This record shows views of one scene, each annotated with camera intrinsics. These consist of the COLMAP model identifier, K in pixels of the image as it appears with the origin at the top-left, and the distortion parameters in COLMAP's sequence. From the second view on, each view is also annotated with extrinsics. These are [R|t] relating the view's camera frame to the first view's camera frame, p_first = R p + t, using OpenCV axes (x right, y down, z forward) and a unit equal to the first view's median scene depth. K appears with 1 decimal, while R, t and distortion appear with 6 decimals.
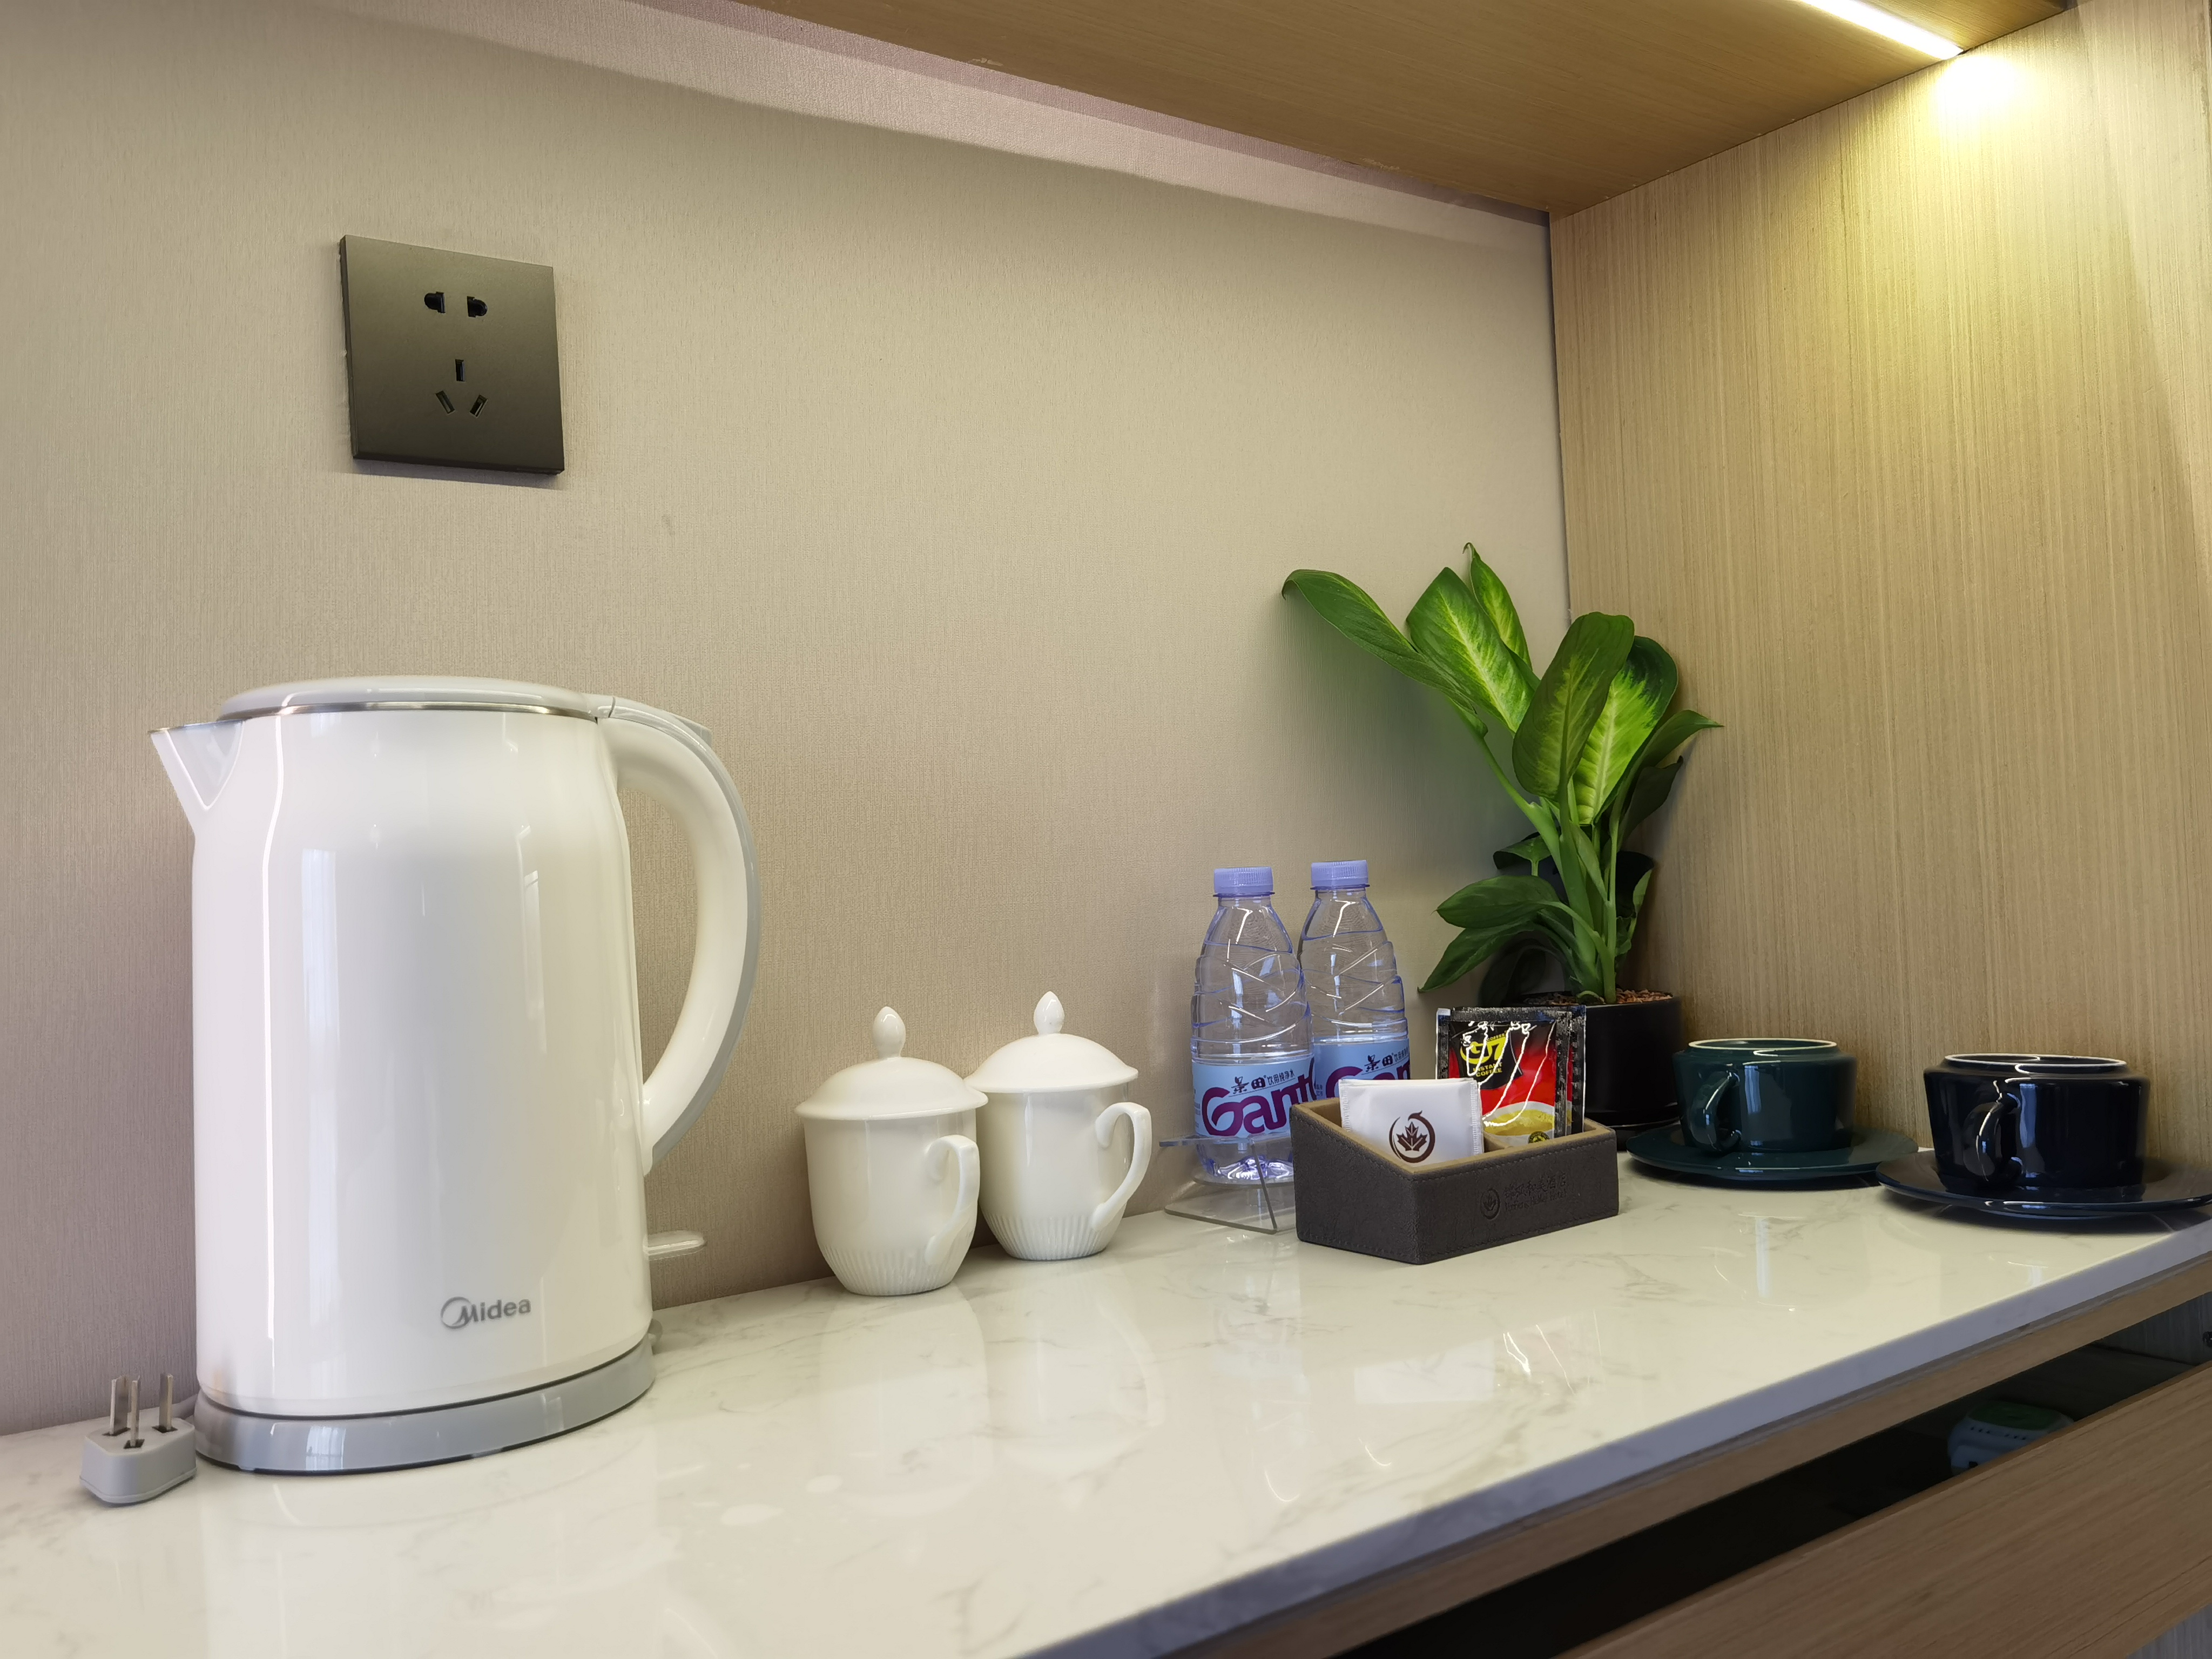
lens RADIAL K [[1823.1, 0, 1131.2], [0, 1823.1, 822.7], [0, 0, 1]] dist [0.025452, 0.003100]
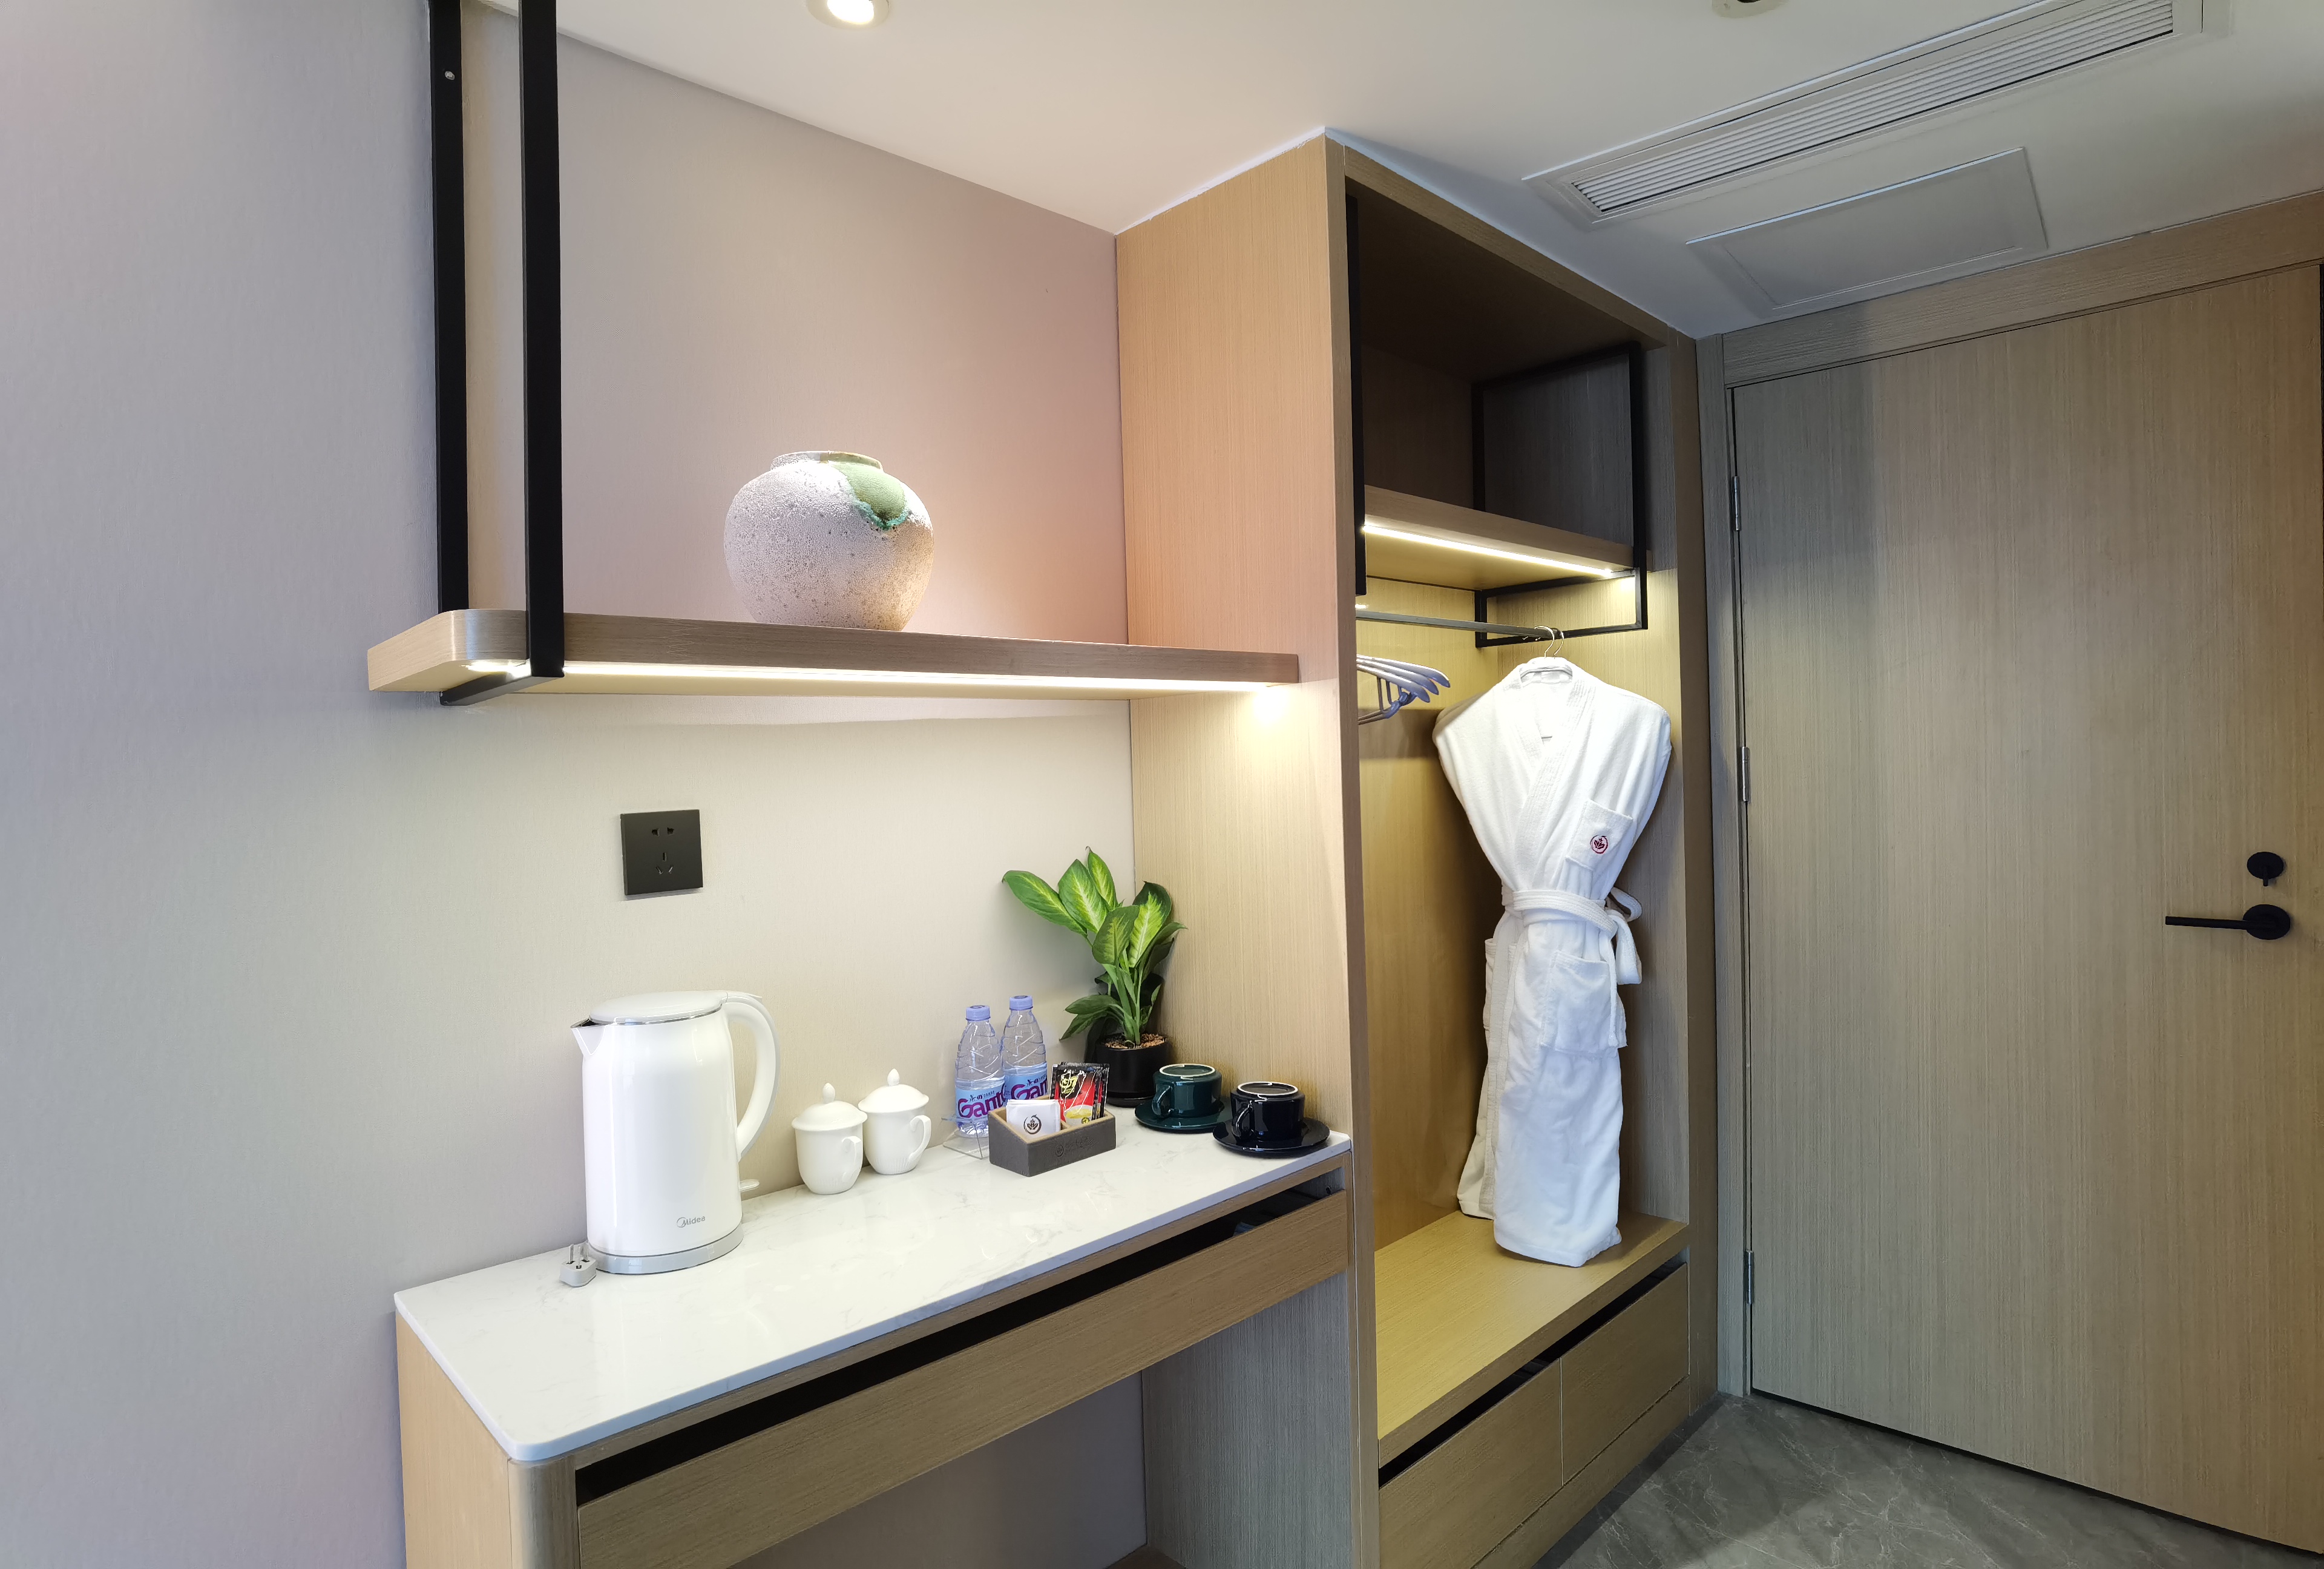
lens RADIAL K [[1221.1, 0, 1178.9], [0, 1221.1, 789.4], [0, 0, 1]] dist [-0.029555, -0.000135]
pose [[0.989873, 0.017337, 0.140890, 0.103334], [-0.022096, 0.999234, 0.032285, -0.361234], [-0.140223, -0.035071, 0.989499, -0.729506]]
